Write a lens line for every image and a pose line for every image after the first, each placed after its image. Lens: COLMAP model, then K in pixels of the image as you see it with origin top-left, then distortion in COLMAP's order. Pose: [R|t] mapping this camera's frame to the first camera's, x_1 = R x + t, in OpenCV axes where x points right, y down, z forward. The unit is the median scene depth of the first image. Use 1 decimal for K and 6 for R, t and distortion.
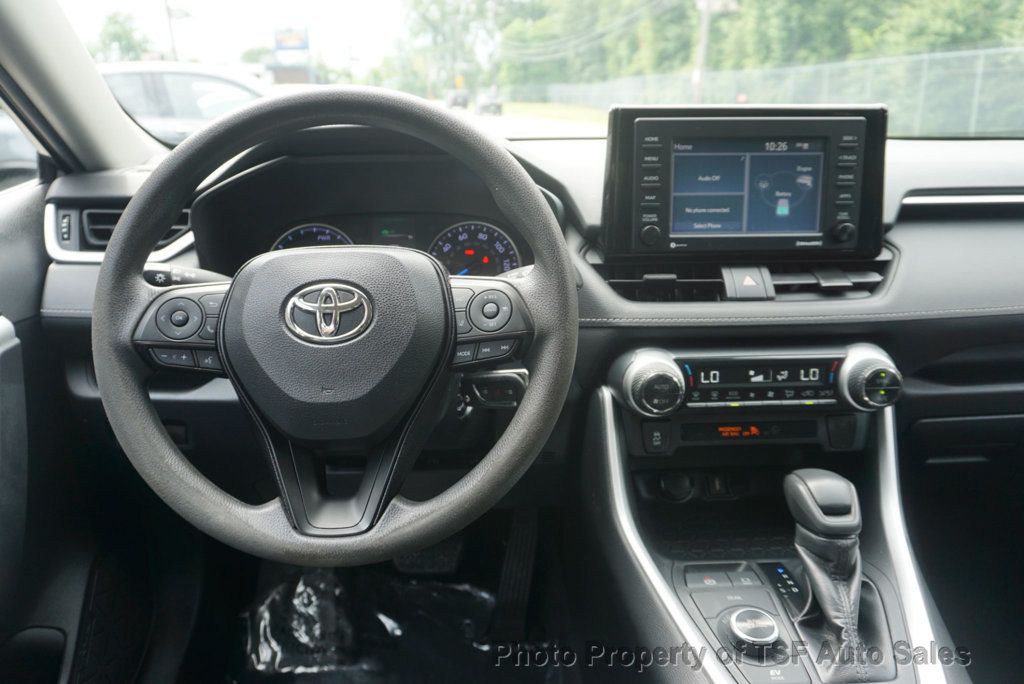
lens RADIAL K [[773.3, 0, 505.0], [0, 773.3, 324.8], [0, 0, 1]] dist [-0.038266, 0.042841]
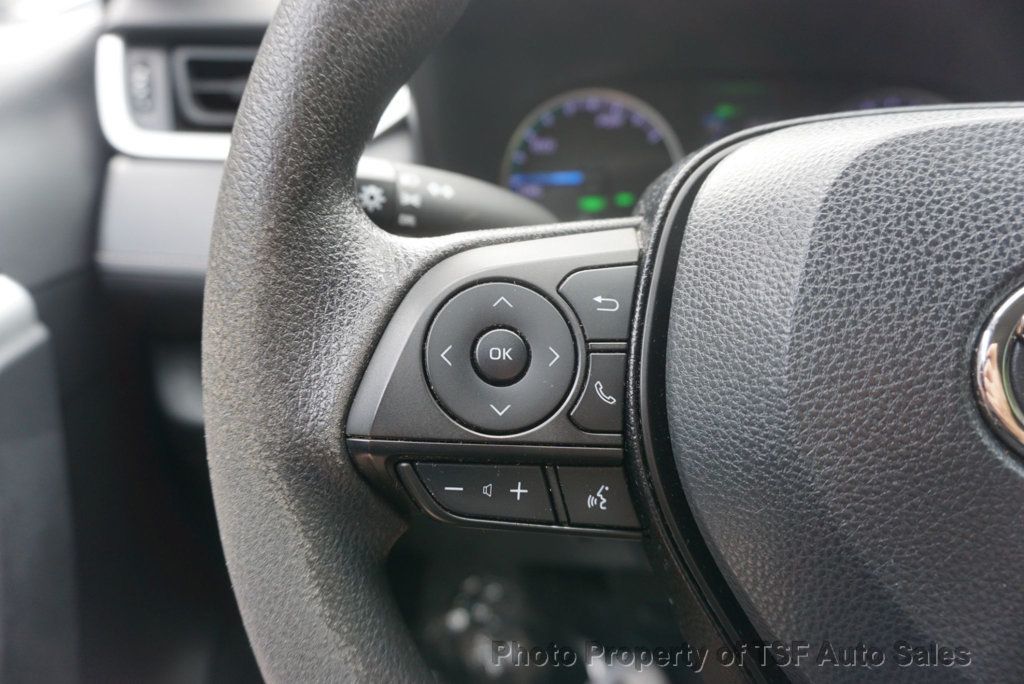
lens RADIAL K [[694.6, 0, 522.9], [0, 694.6, 300.6], [0, 0, 1]] dist [-0.005839, -0.003019]
pose [[0.998075, 0.024458, -0.056996, -0.320116], [-0.018491, 0.994513, 0.102968, -0.043452], [0.059202, -0.101715, 0.993050, 0.595803]]
